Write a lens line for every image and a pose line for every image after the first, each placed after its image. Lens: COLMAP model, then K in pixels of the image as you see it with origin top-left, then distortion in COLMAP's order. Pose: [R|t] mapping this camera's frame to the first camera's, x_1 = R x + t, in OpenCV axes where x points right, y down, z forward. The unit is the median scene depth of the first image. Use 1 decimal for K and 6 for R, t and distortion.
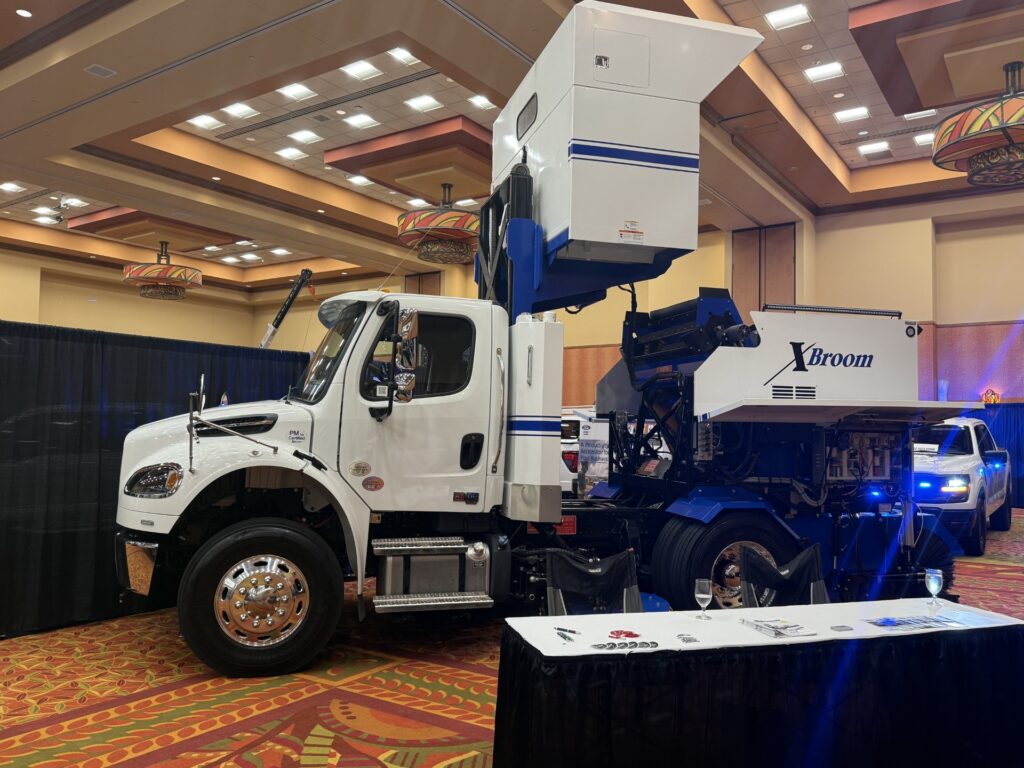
lens RADIAL K [[821.3, 0, 512.0], [0, 821.3, 384.0], [0, 0, 1]] dist [-0.004188, -0.001799]
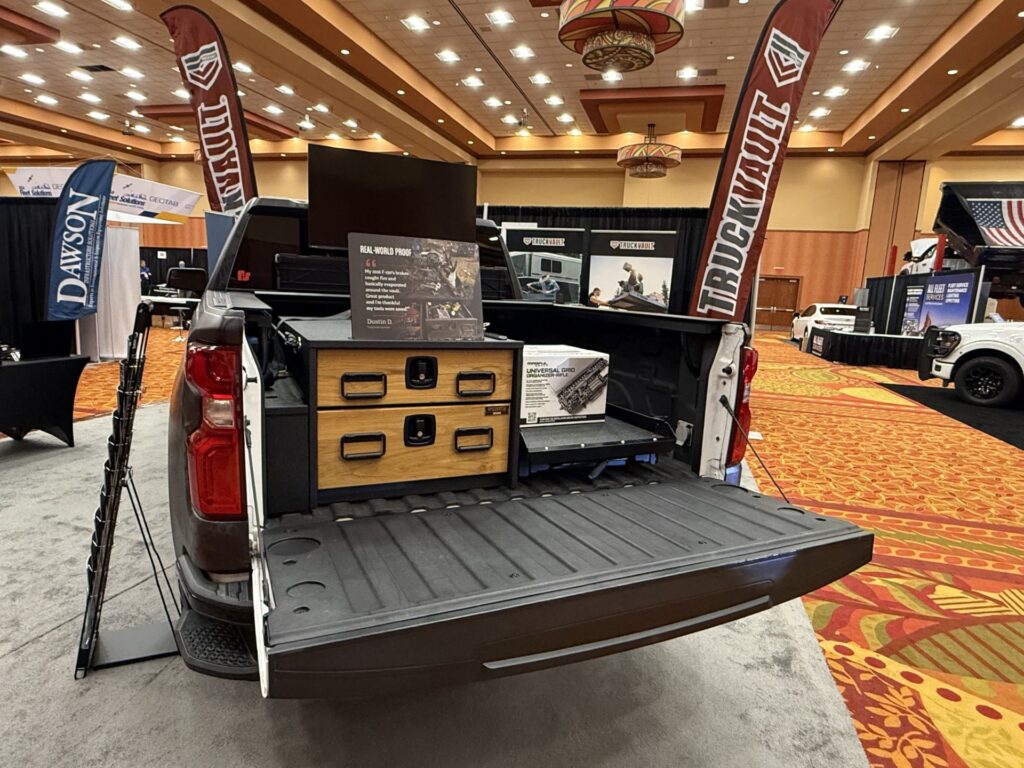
lens RADIAL K [[521.6, 0, 512.0], [0, 521.6, 384.0], [0, 0, 1]] dist [-0.001331, -0.000056]
pose [[0.321263, 0.167993, -0.931970, 0.662979], [0.011433, 0.983380, 0.181201, 0.086429], [0.946921, -0.068869, 0.314003, 1.104470]]
